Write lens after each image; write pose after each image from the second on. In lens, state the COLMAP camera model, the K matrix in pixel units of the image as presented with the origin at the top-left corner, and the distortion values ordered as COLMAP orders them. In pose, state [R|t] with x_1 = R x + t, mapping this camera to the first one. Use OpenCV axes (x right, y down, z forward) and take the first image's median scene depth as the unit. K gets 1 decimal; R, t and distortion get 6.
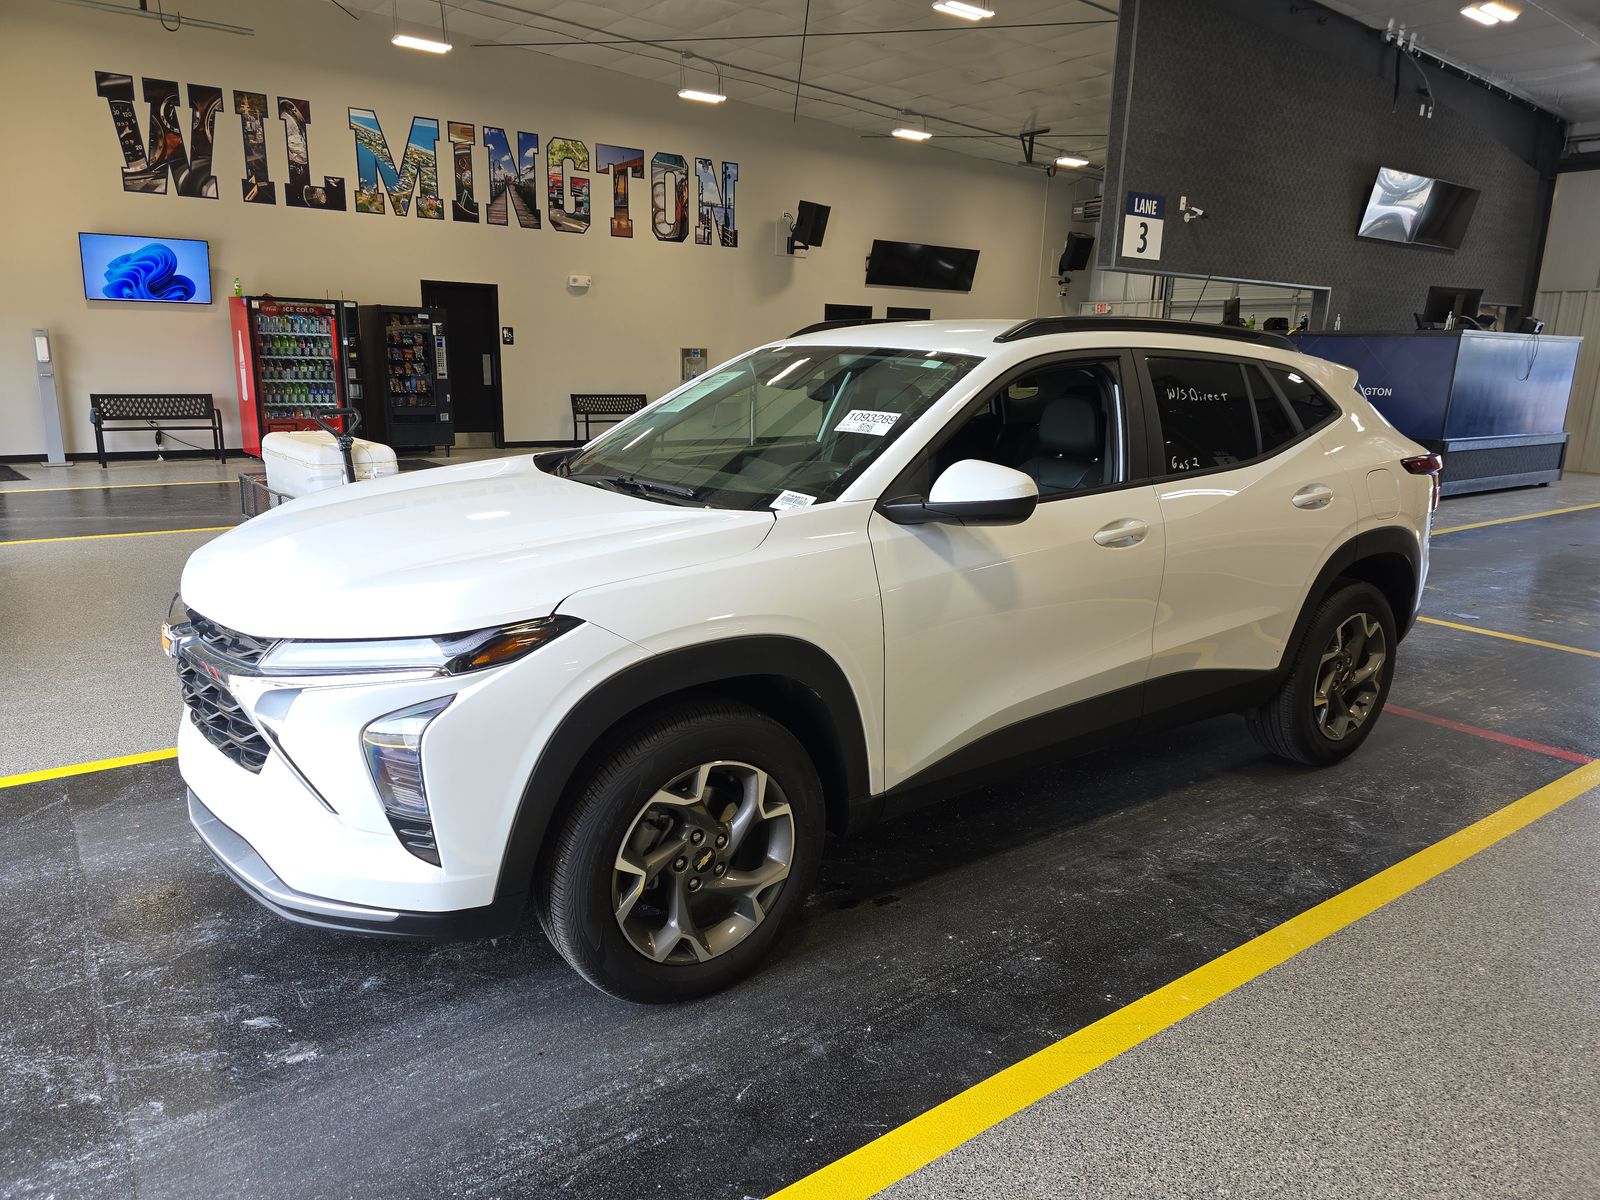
lens RADIAL K [[1078.7, 0, 783.5], [0, 1078.7, 598.7], [0, 0, 1]] dist [0.040661, -0.041750]
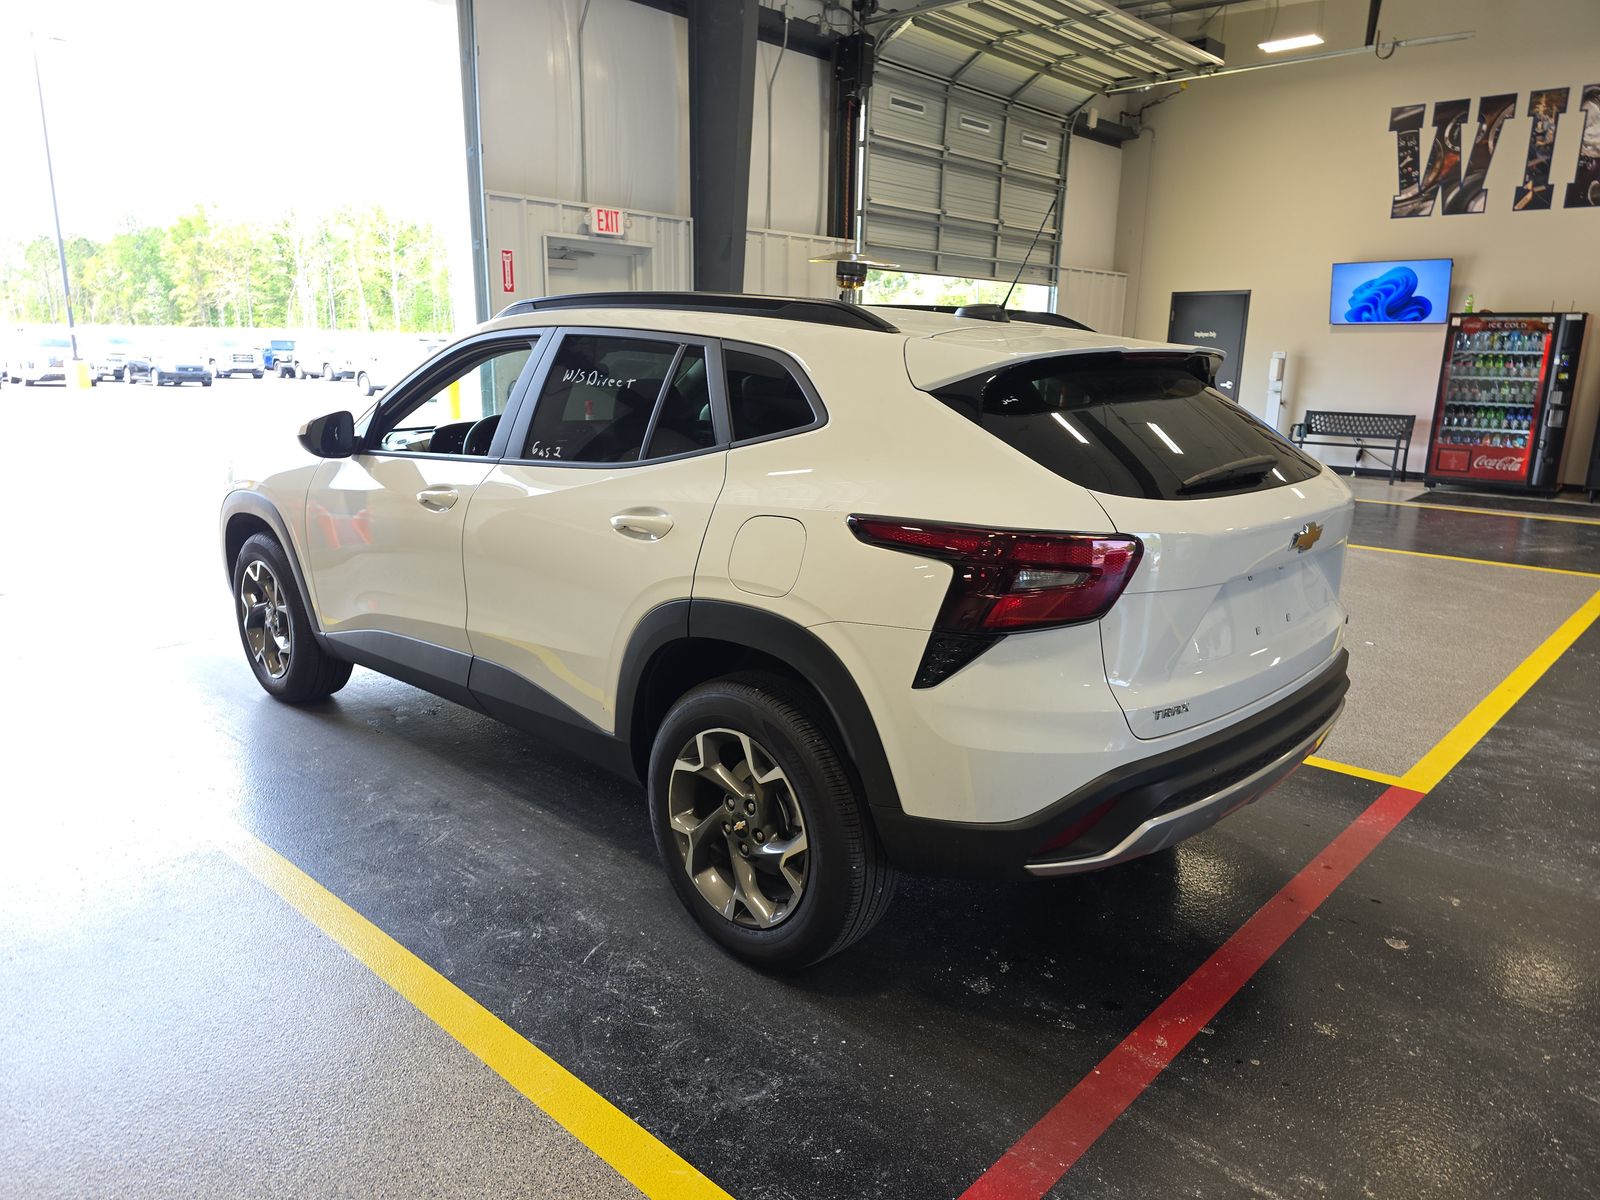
lens RADIAL K [[1078.7, 0, 783.5], [0, 1078.7, 598.7], [0, 0, 1]] dist [0.040661, -0.041750]
pose [[0.186656, 0.200767, -0.961692, 0.353734], [-0.230310, 0.960559, 0.155829, -0.052222], [0.955048, 0.192401, 0.225533, 0.272903]]
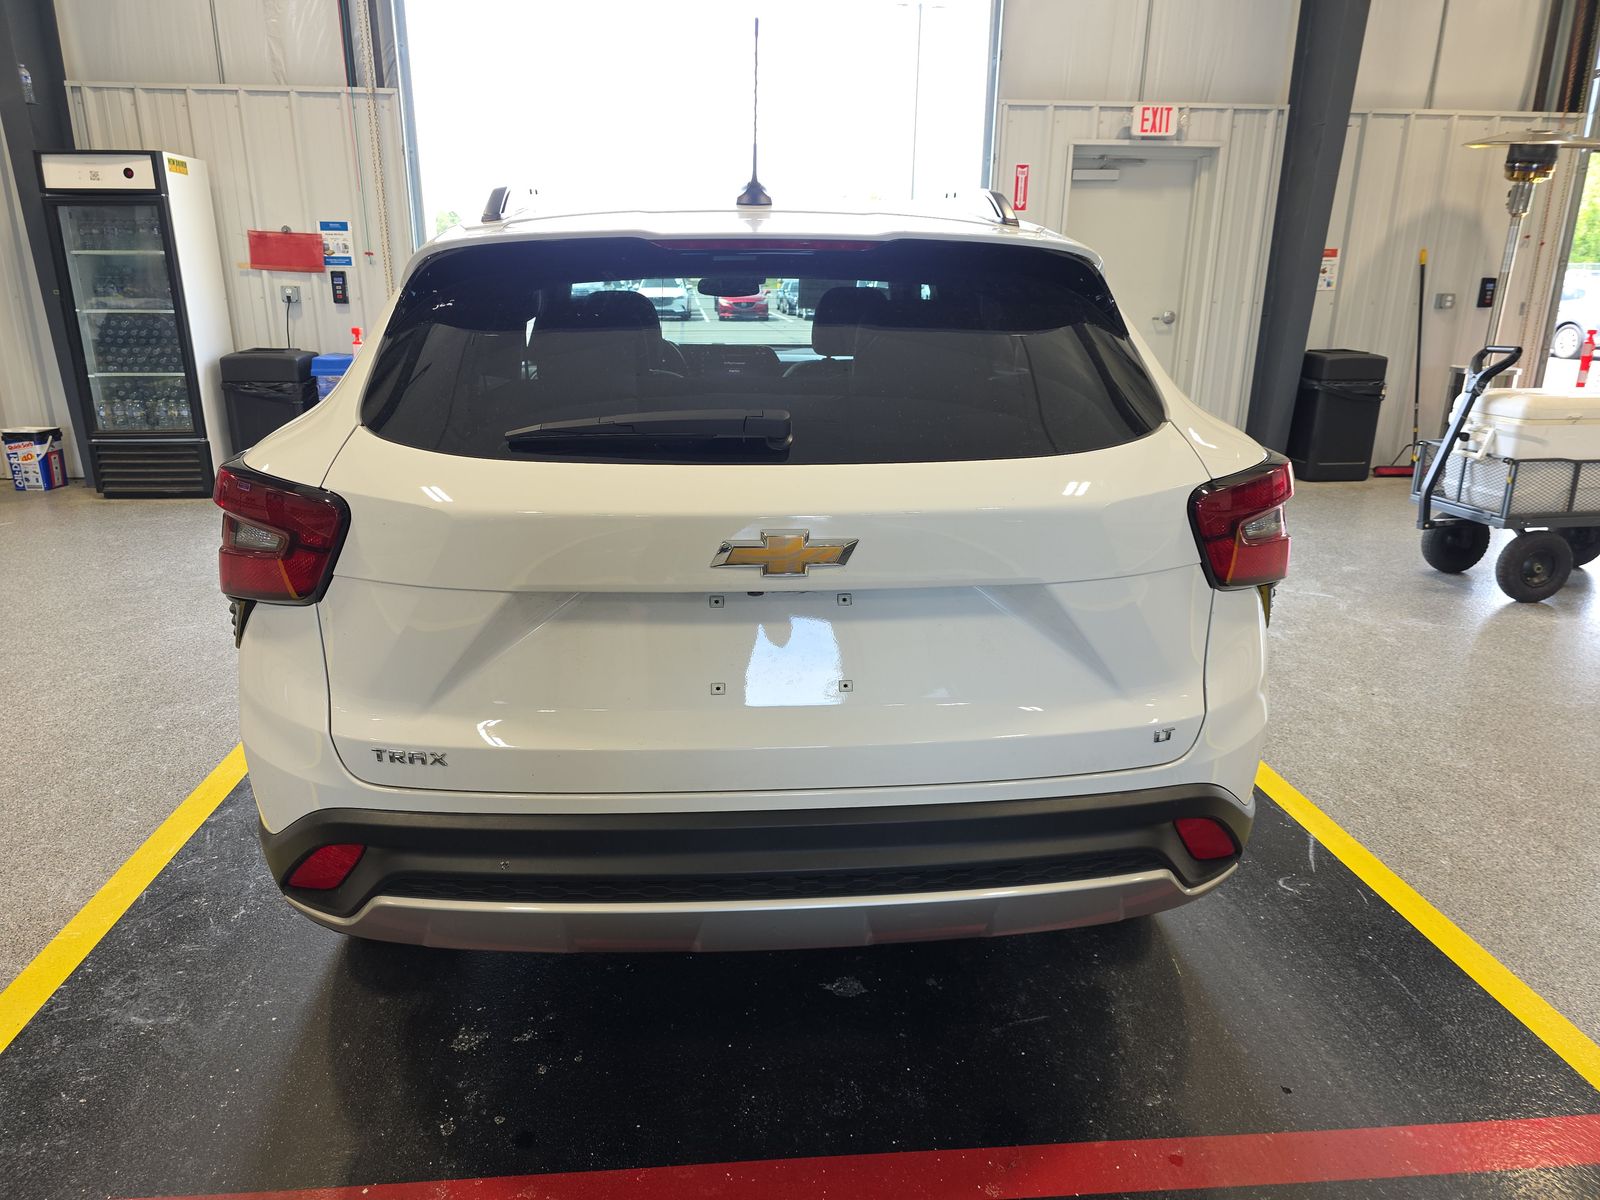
lens RADIAL K [[1078.7, 0, 783.5], [0, 1078.7, 598.7], [0, 0, 1]] dist [0.040661, -0.041750]
pose [[-0.520046, 0.219808, -0.825371, 0.277187], [-0.208787, 0.904292, 0.372377, -0.091332], [0.828227, 0.365980, -0.424380, 0.451648]]
